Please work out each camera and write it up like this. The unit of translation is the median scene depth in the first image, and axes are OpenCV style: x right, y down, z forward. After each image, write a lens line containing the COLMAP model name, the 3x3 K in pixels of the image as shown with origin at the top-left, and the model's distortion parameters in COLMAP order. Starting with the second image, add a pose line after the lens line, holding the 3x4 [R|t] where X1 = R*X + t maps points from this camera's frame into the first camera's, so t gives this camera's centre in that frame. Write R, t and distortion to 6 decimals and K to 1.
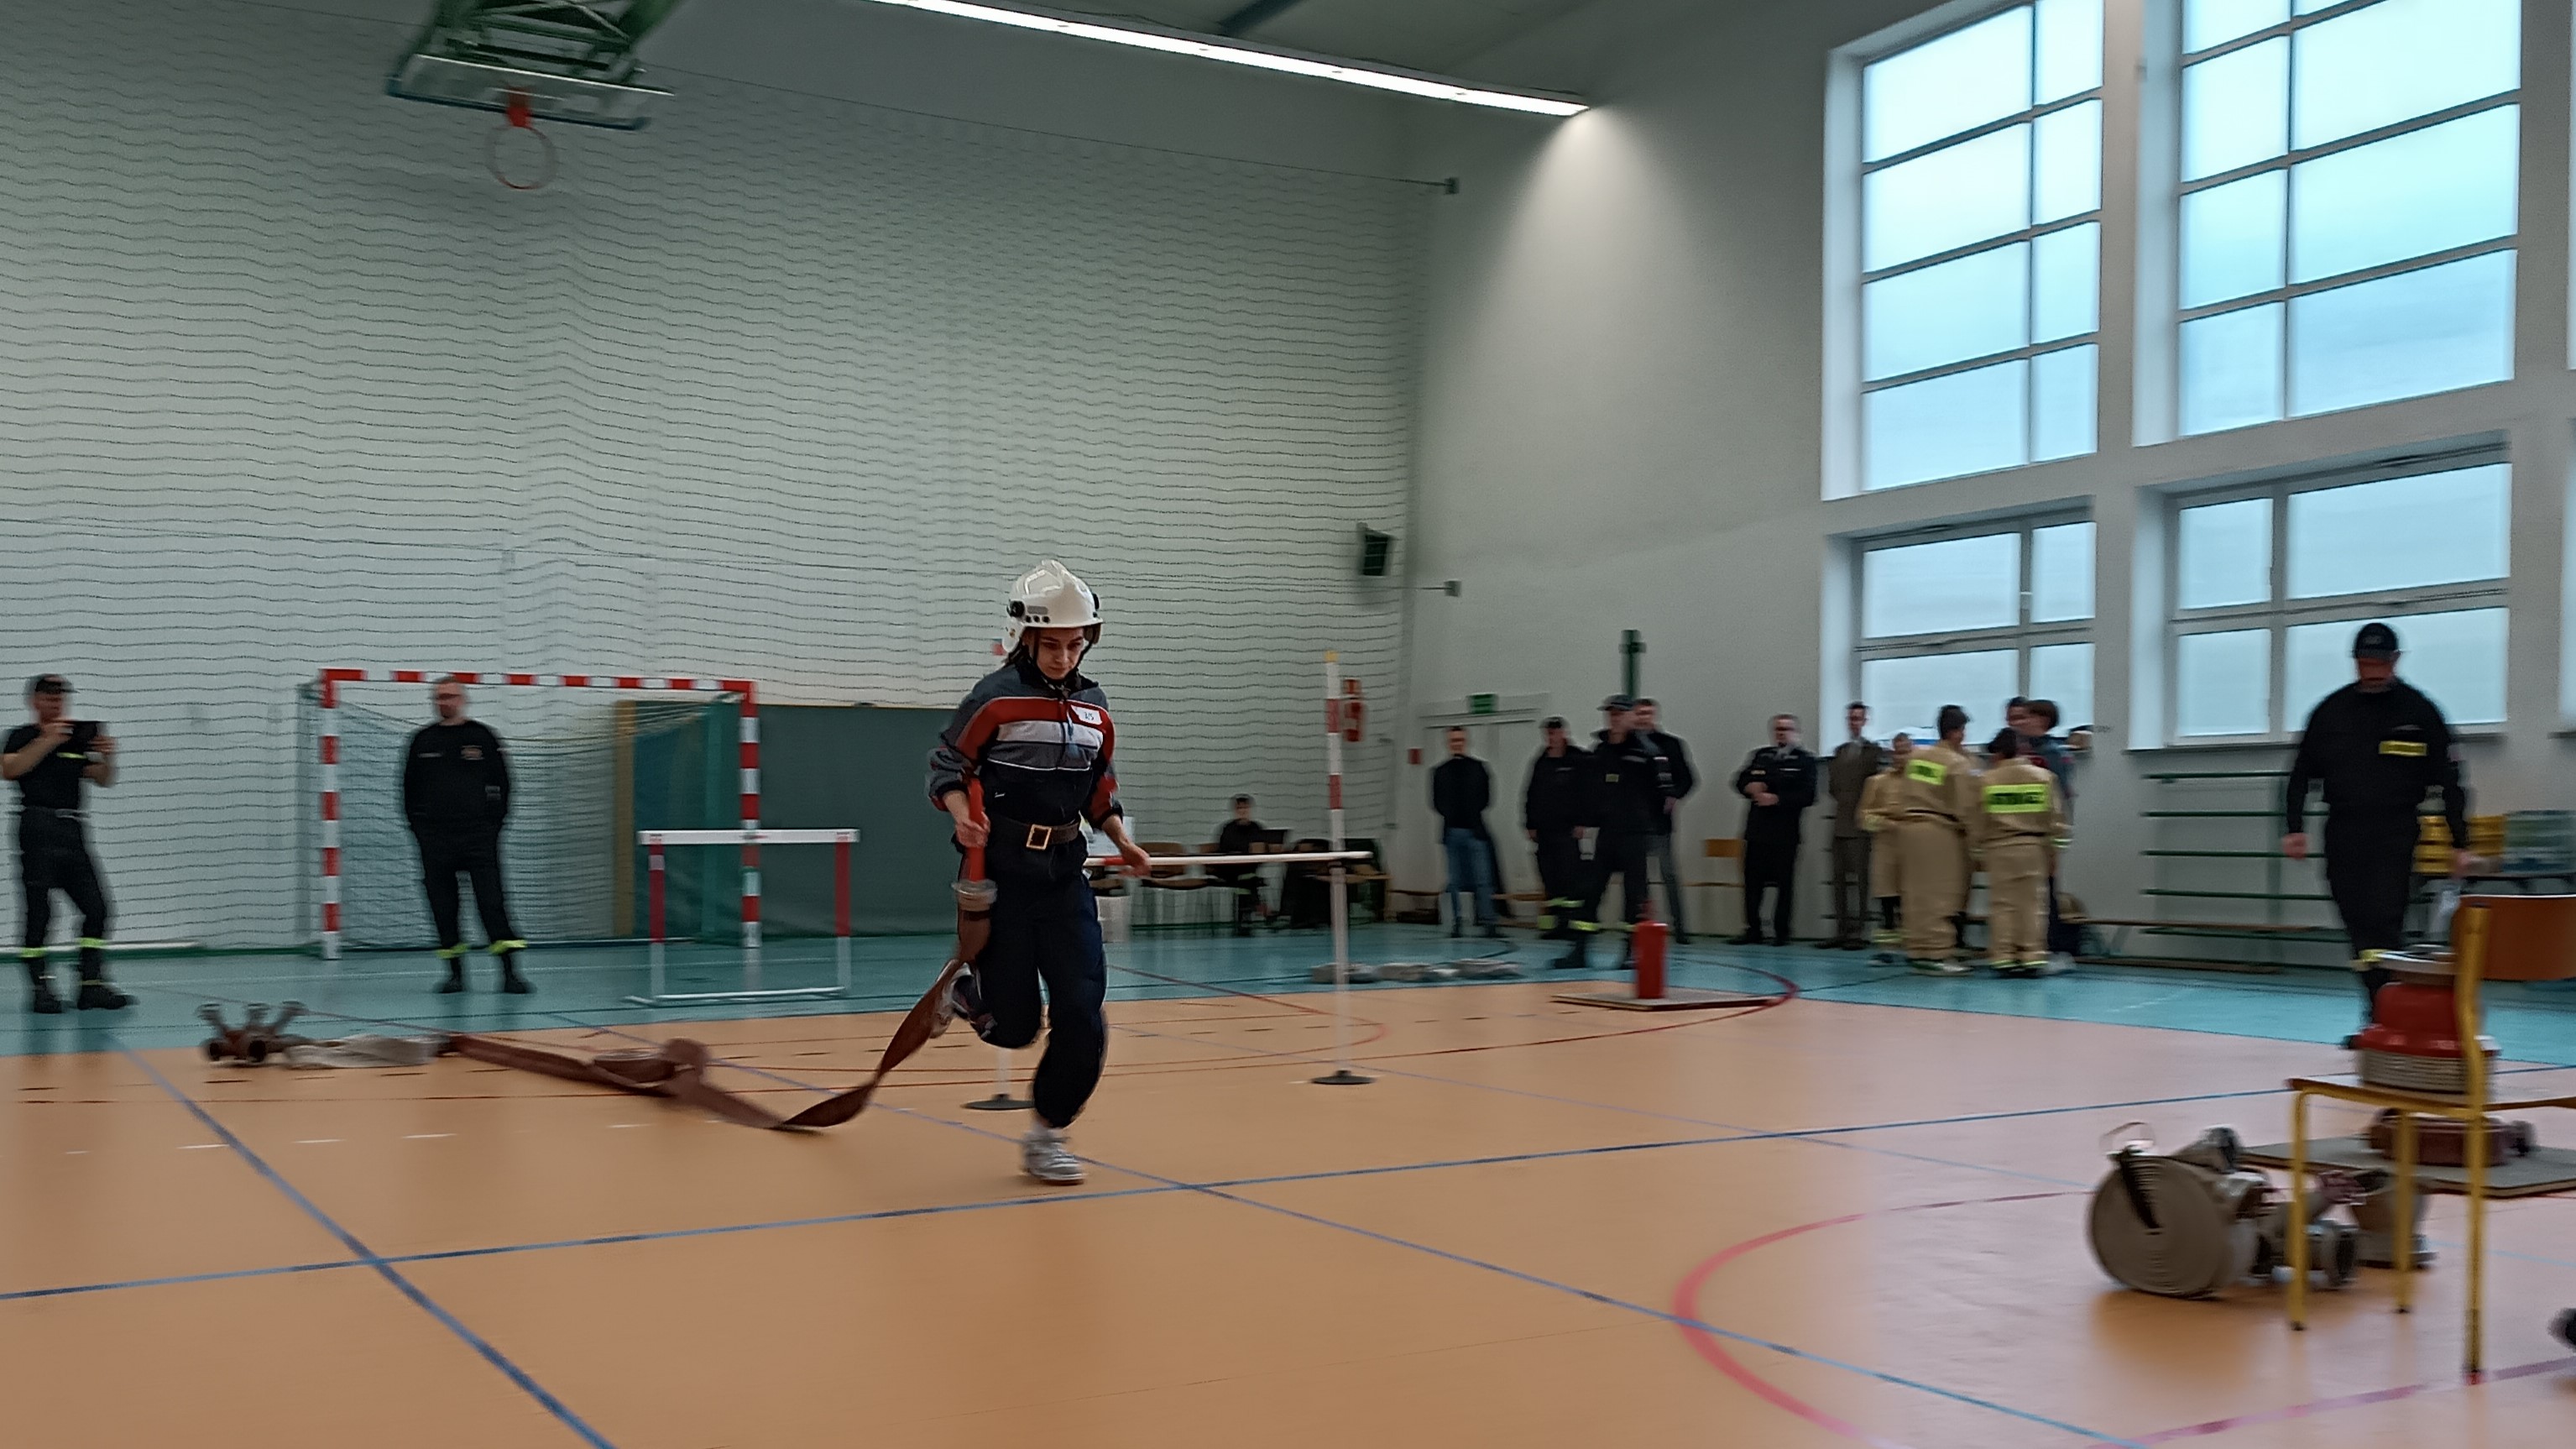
lens RADIAL K [[2362.5, 0, 1292.1], [0, 2362.5, 812.8], [0, 0, 1]] dist [-0.004282, -0.006338]
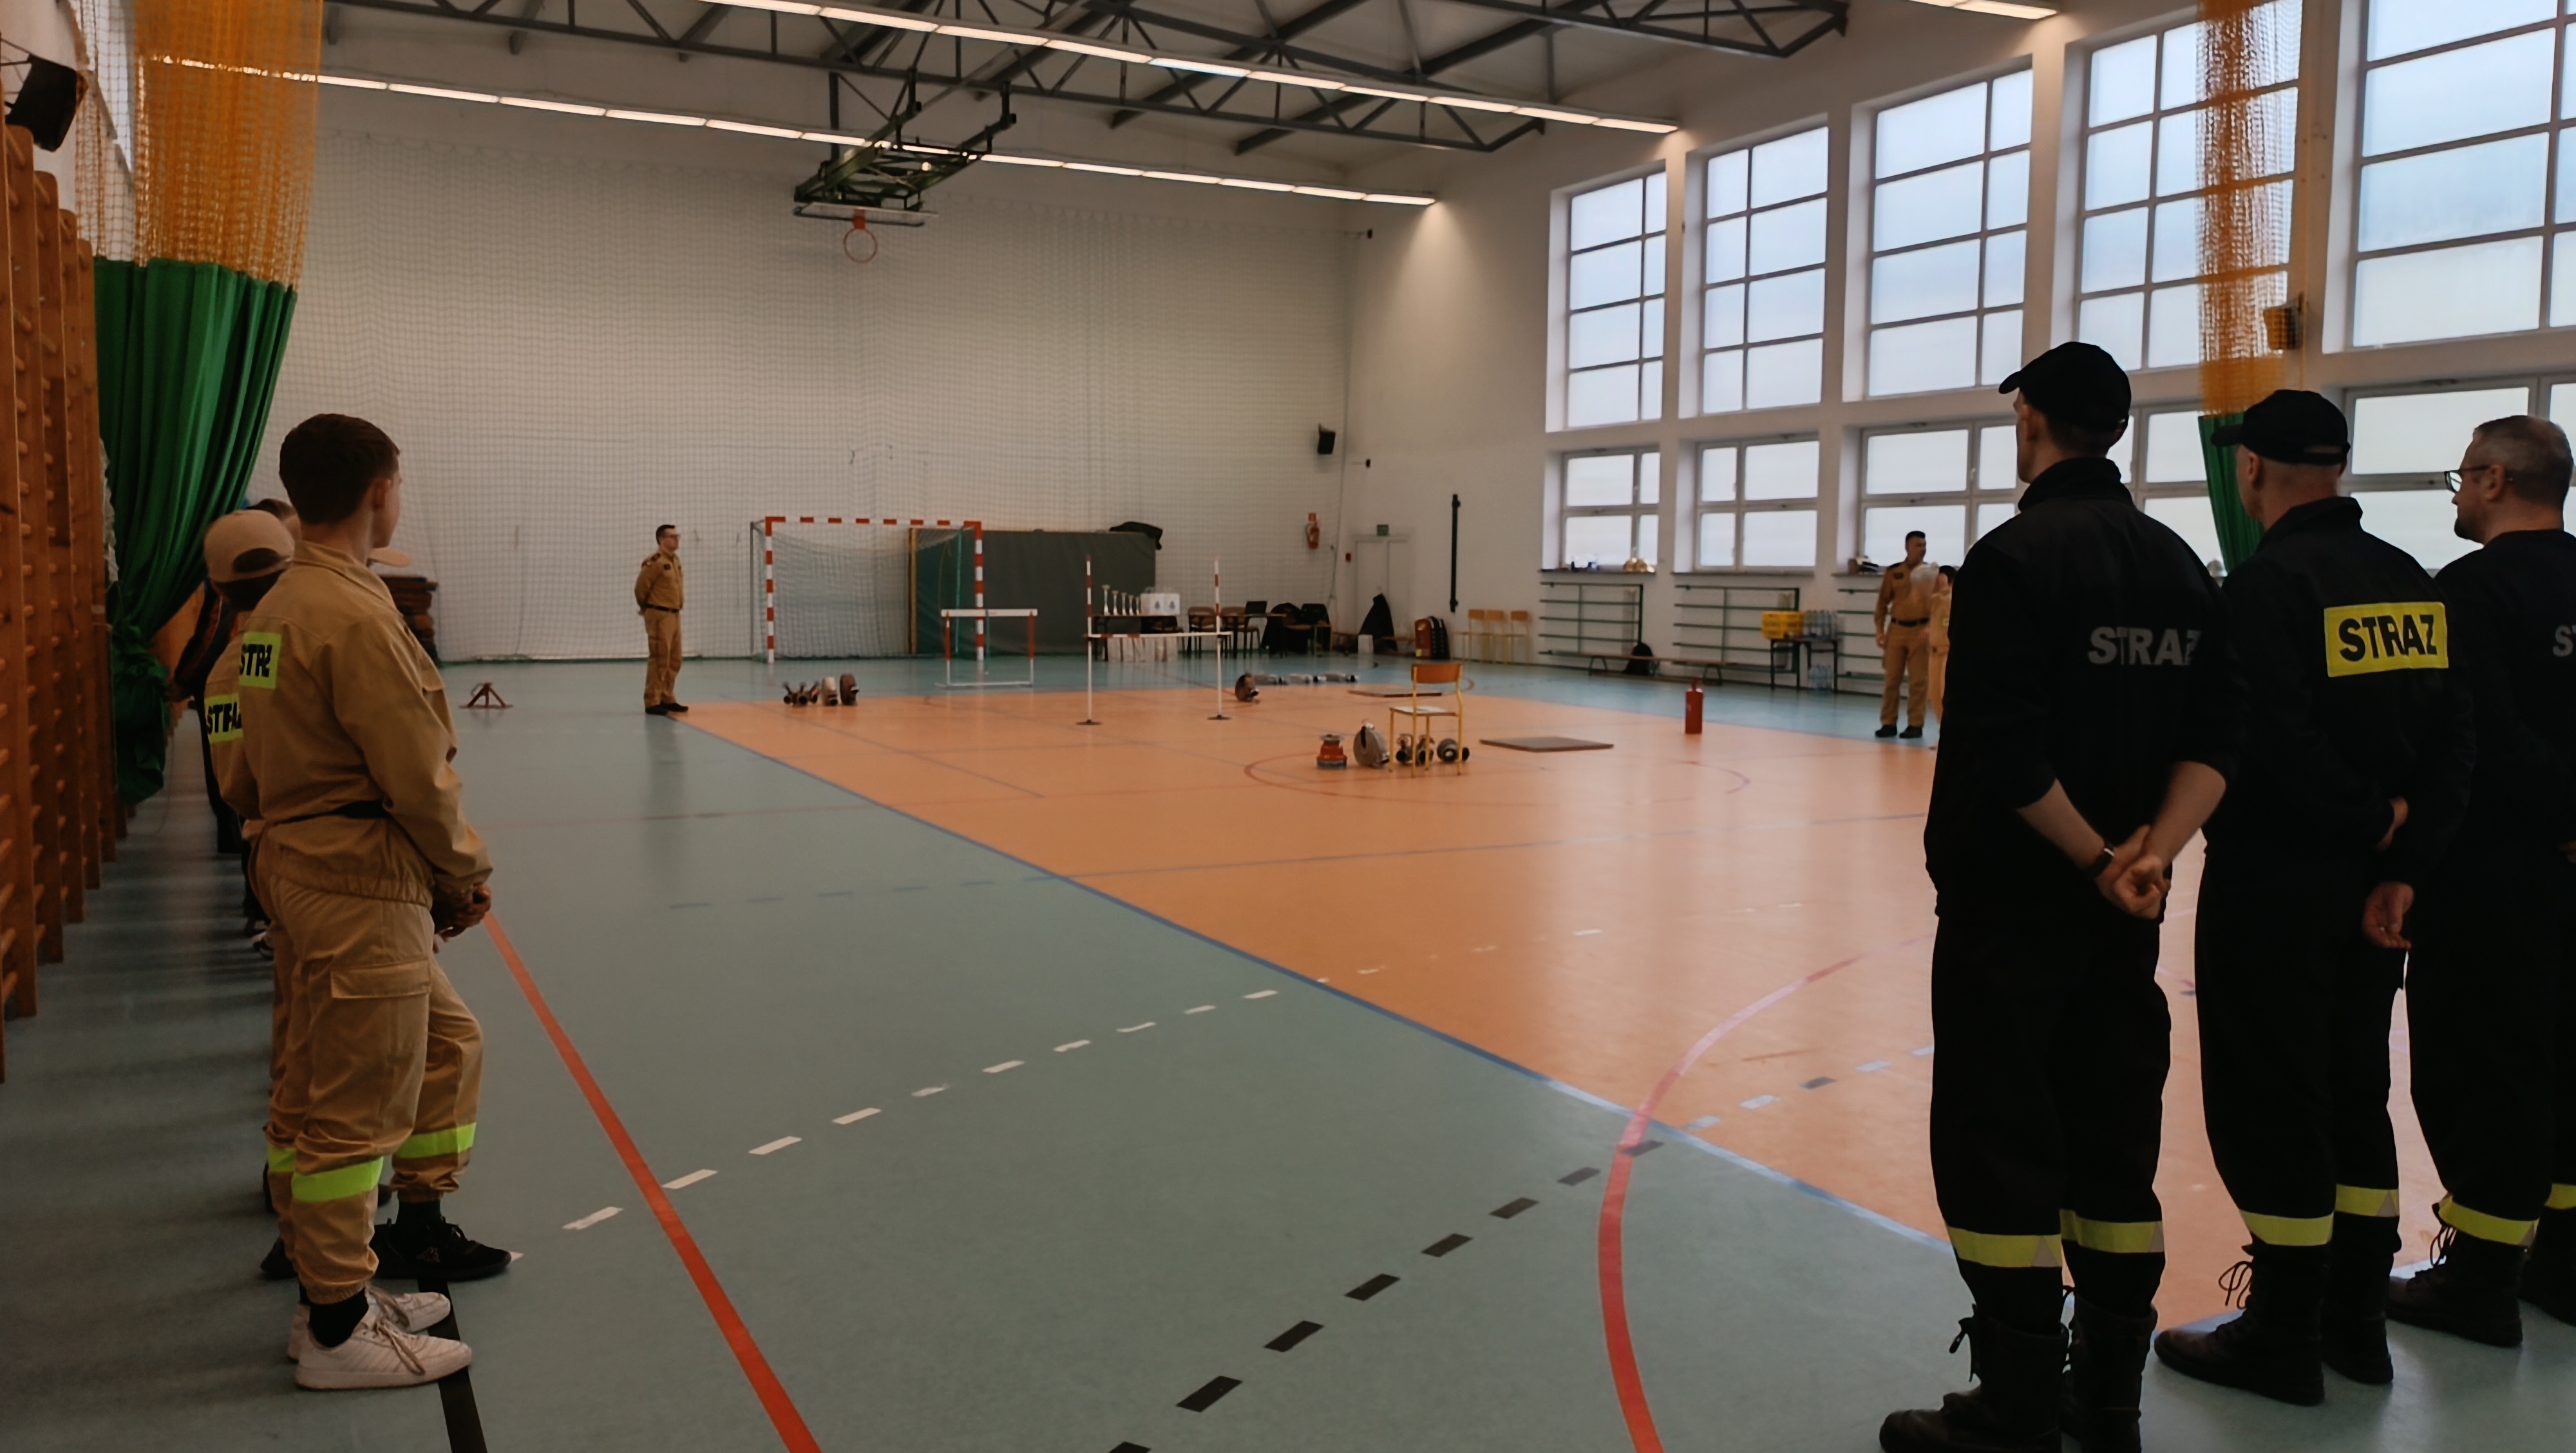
lens RADIAL K [[1873.6, 0, 1283.2], [0, 1873.6, 710.4], [0, 0, 1]] dist [0.032980, -0.018750]
pose [[0.998848, 0.015811, -0.045301, 0.092675], [-0.012010, 0.996478, 0.082993, -0.034395], [0.046454, -0.082353, 0.995520, -0.546014]]
